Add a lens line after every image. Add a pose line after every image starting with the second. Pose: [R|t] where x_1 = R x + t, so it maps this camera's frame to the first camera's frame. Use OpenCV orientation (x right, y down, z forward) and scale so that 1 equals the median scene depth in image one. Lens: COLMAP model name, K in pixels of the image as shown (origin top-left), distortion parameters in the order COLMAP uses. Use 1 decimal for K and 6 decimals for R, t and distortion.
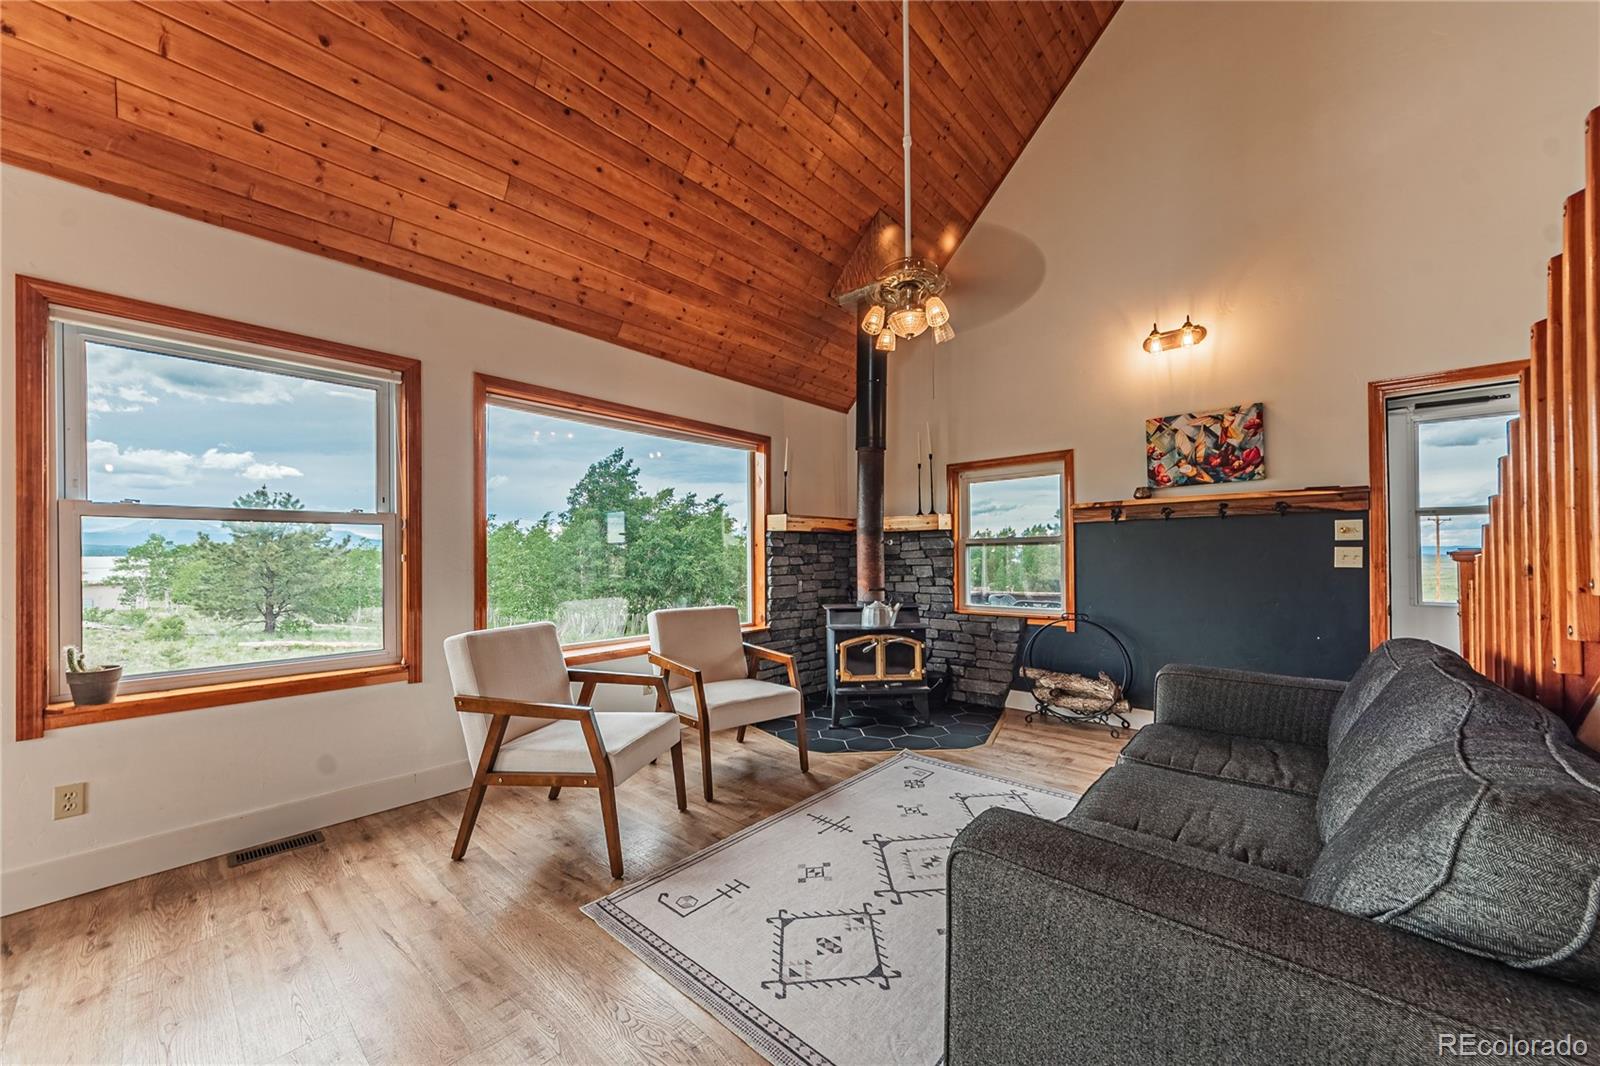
lens RADIAL K [[581.5, 0, 799.7], [0, 581.5, 554.7], [0, 0, 1]] dist [-0.003891, -0.000175]
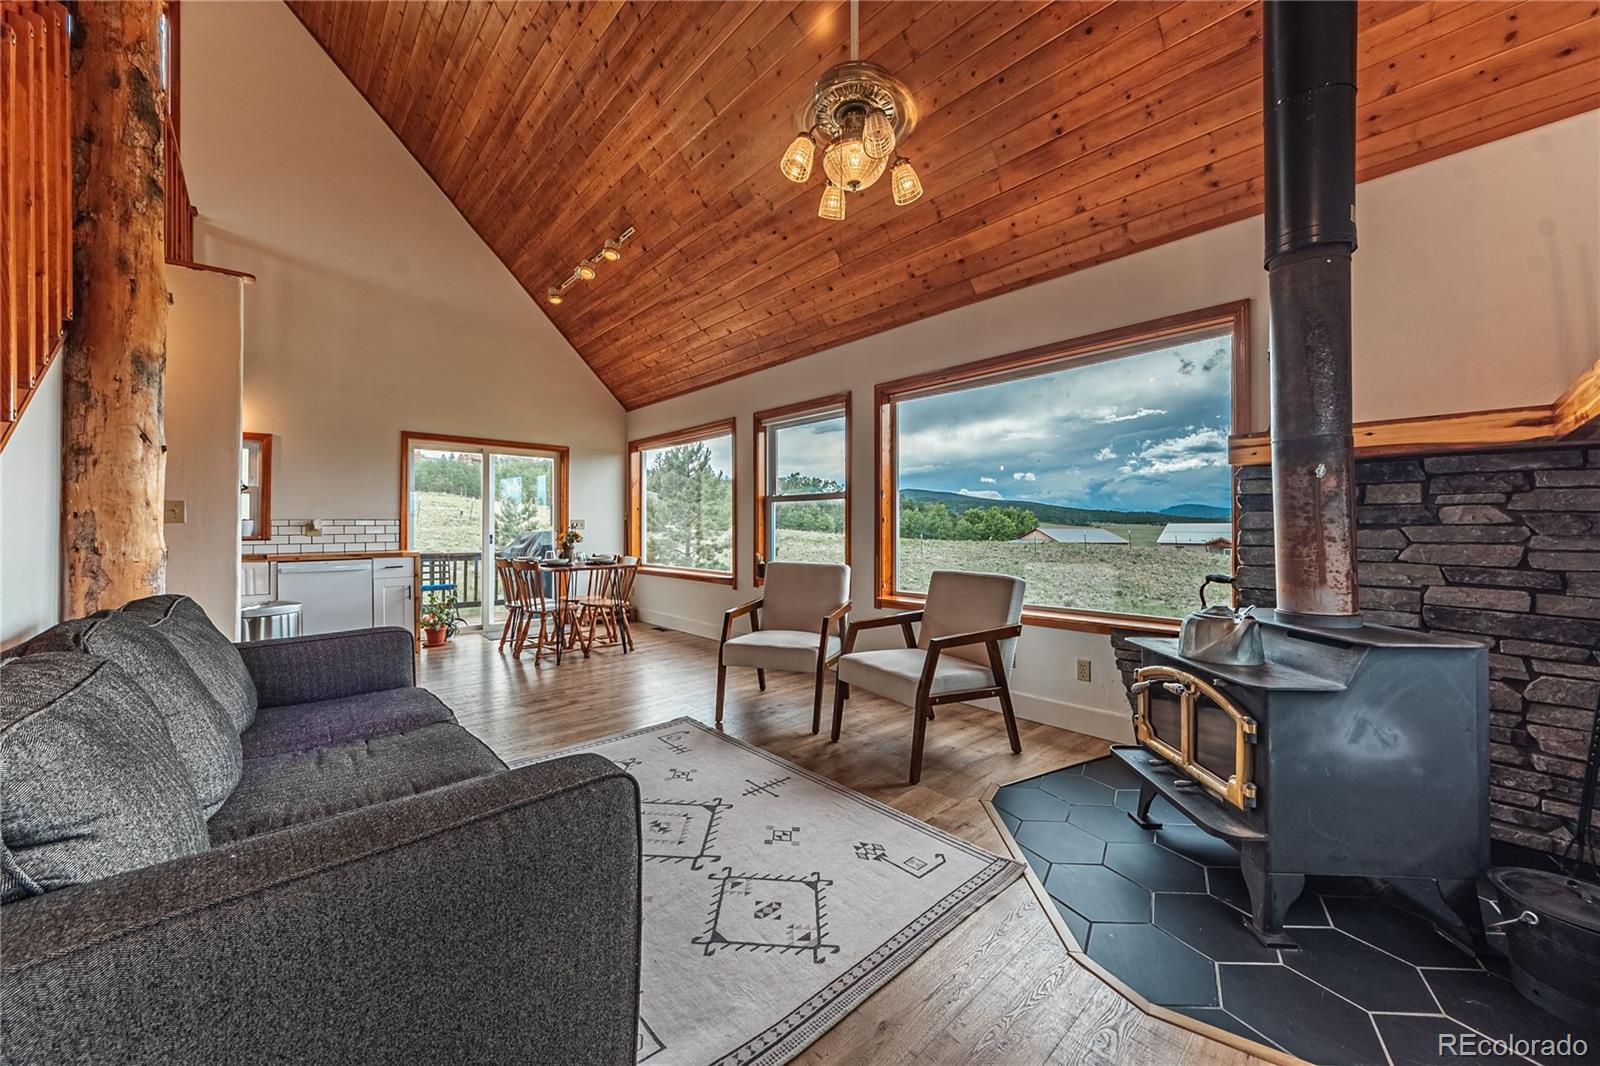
lens RADIAL K [[581.5, 0, 808.0], [0, 581.5, 525.9], [0, 0, 1]] dist [-0.003891, -0.000175]
pose [[-0.094115, 0.003541, -0.995555, 0.935656], [0.004482, 0.999985, 0.003133, 0.021295], [0.995551, -0.004168, -0.094129, 1.074987]]
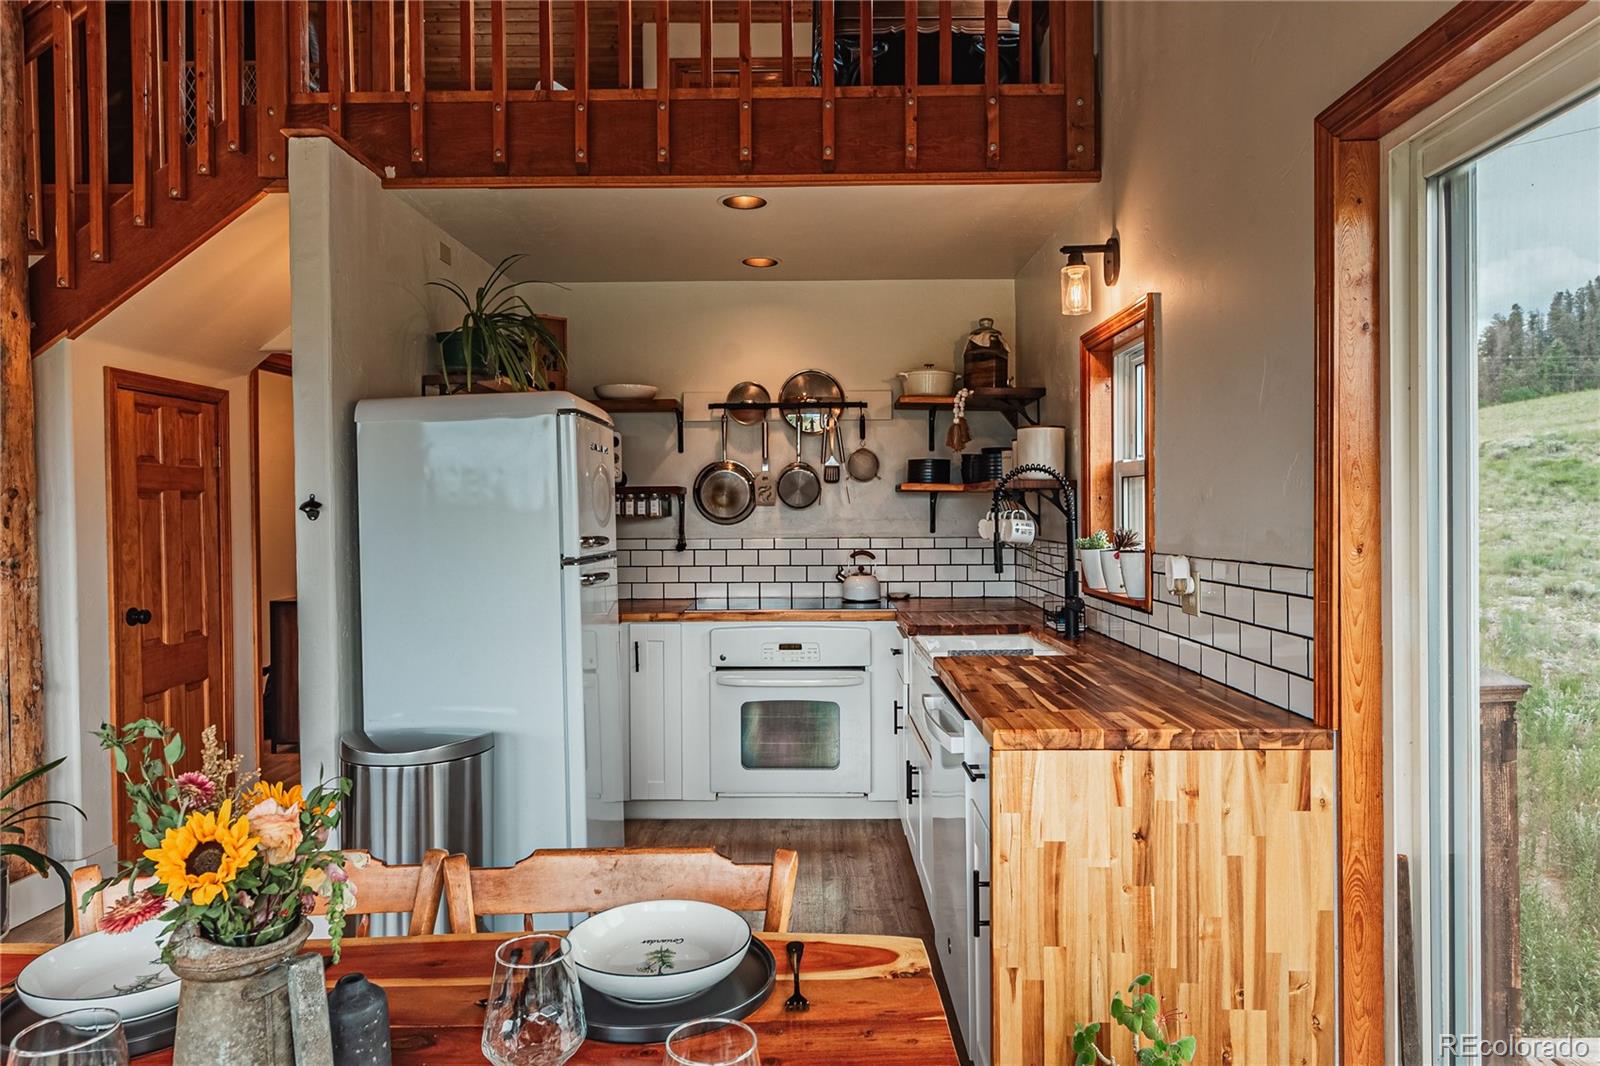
lens RADIAL K [[995.2, 0, 798.5], [0, 995.2, 521.3], [0, 0, 1]] dist [-0.003379, 0.002326]
pose [[-0.653873, -0.000117, 0.756604, -1.246591], [0.007280, 0.999953, 0.006447, -0.041278], [-0.756569, 0.009724, -0.653841, 0.176316]]
